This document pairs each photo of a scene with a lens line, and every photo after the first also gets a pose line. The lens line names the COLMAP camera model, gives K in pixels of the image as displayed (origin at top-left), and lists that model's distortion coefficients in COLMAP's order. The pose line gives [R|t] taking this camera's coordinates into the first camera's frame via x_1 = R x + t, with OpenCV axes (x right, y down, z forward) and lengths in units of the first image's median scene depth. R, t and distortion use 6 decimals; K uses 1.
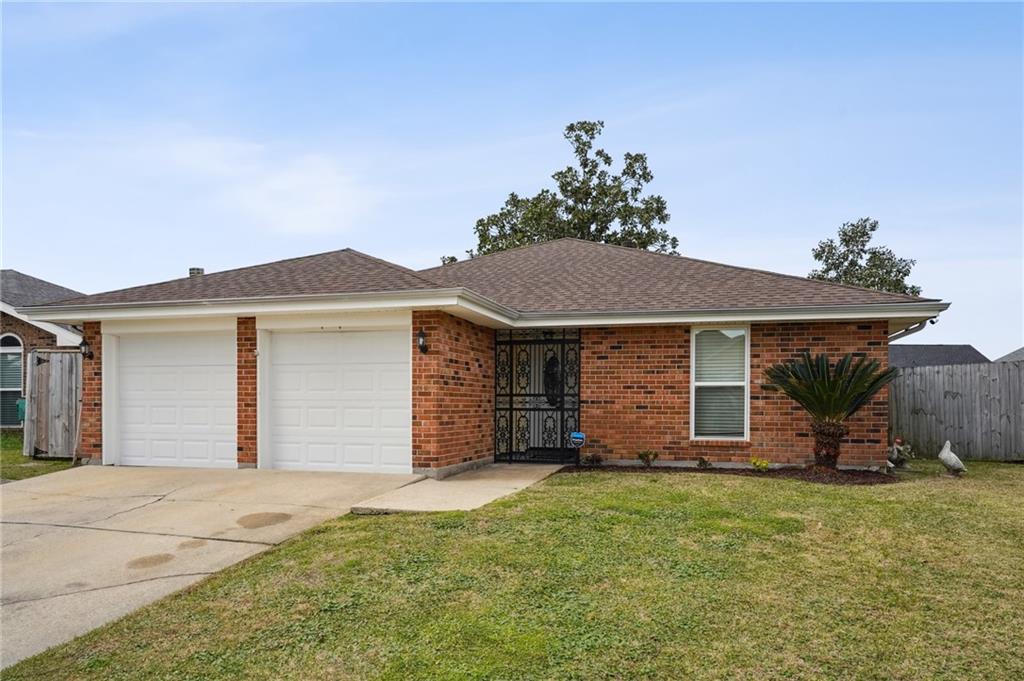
lens RADIAL K [[693.6, 0, 511.8], [0, 693.6, 394.5], [0, 0, 1]] dist [0.006148, 0.005755]
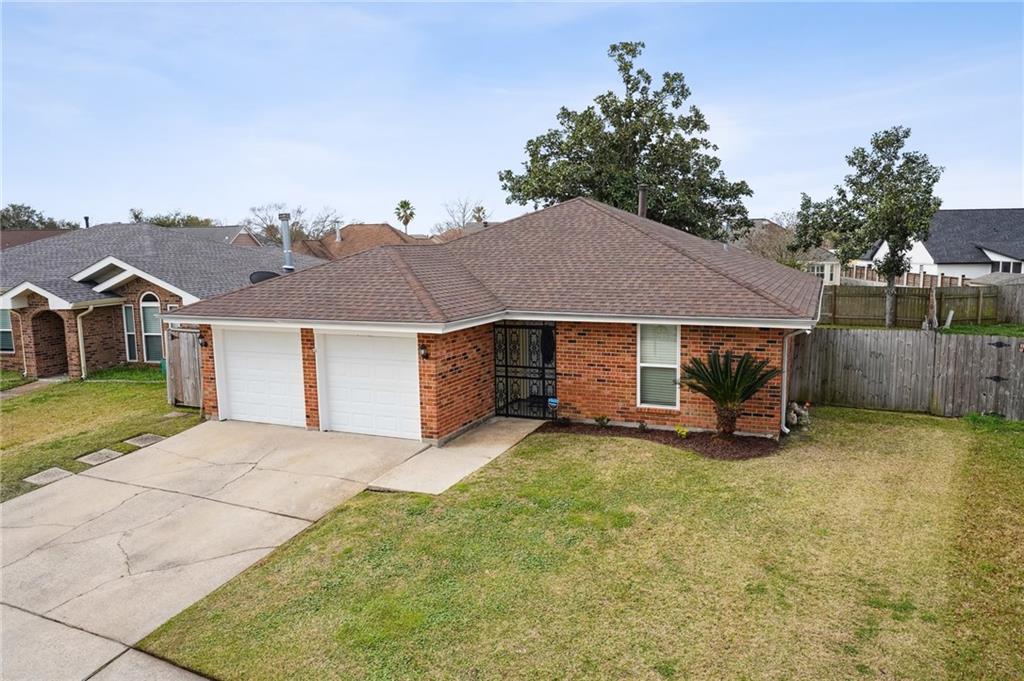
lens RADIAL K [[656.1, 0, 512.0], [0, 656.1, 340.5], [0, 0, 1]] dist [-0.019809, 0.000126]
pose [[0.993021, -0.004128, -0.117868, 0.168793], [0.017985, 0.992999, 0.116744, -0.207473], [0.116561, -0.118049, 0.986143, -0.235827]]
